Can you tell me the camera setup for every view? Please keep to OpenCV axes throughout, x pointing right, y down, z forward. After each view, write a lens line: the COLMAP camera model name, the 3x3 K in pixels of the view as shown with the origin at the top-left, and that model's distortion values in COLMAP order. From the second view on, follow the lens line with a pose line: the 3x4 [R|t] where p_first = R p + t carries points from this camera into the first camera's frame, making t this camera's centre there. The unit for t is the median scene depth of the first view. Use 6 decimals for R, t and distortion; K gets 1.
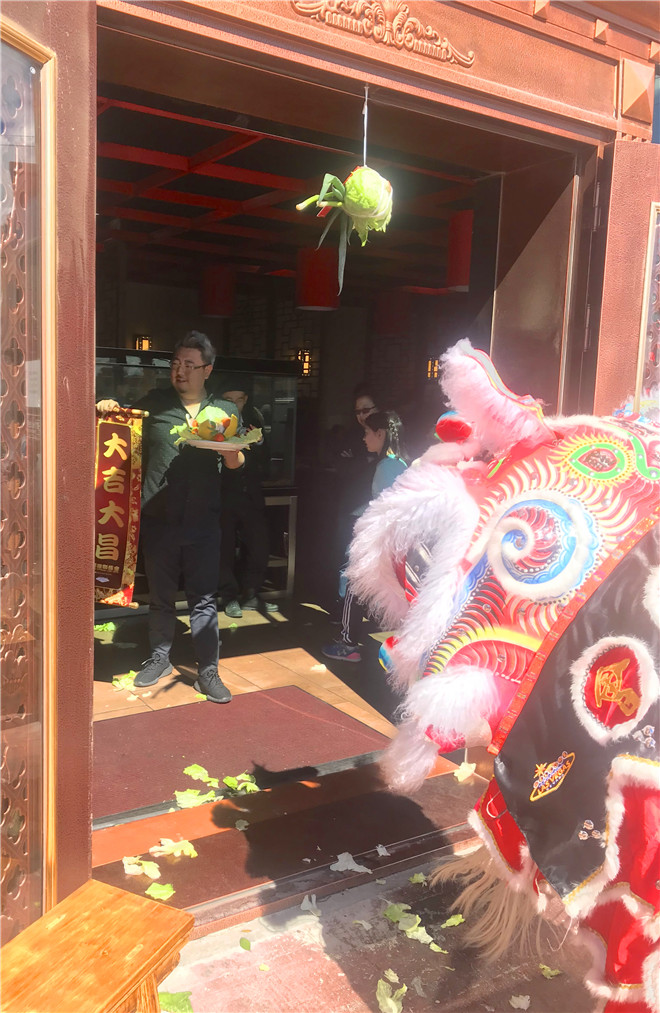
lens RADIAL K [[878.1, 0, 328.1], [0, 878.1, 511.1], [0, 0, 1]] dist [0.032072, 0.001780]
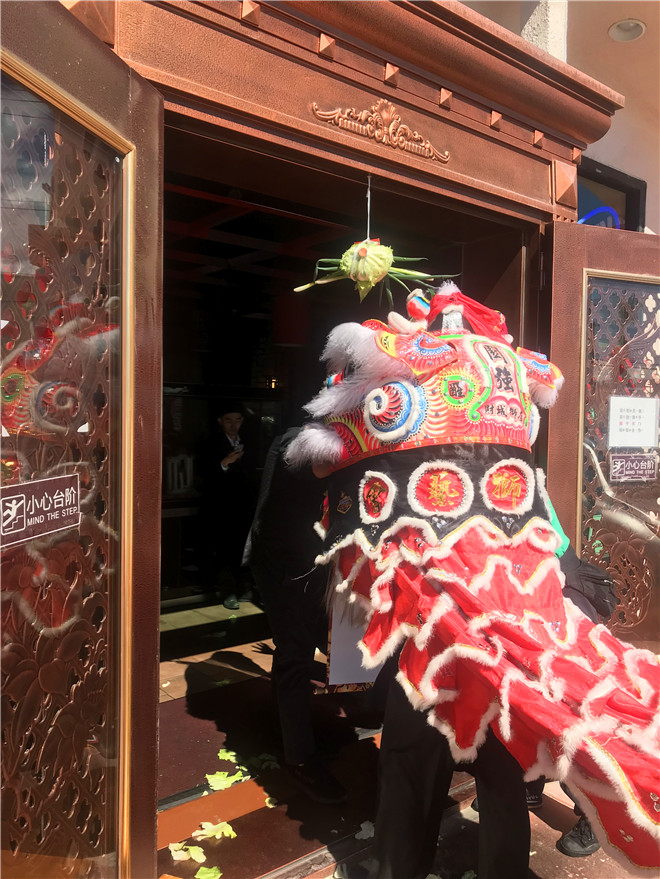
lens RADIAL K [[720.8, 0, 332.0], [0, 720.8, 435.3], [0, 0, 1]] dist [0.016459, 0.030349]
pose [[0.991681, -0.019836, 0.127184, -0.137077], [0.030918, 0.995836, -0.085763, -0.030869], [-0.124953, 0.088982, 0.988164, 0.035328]]
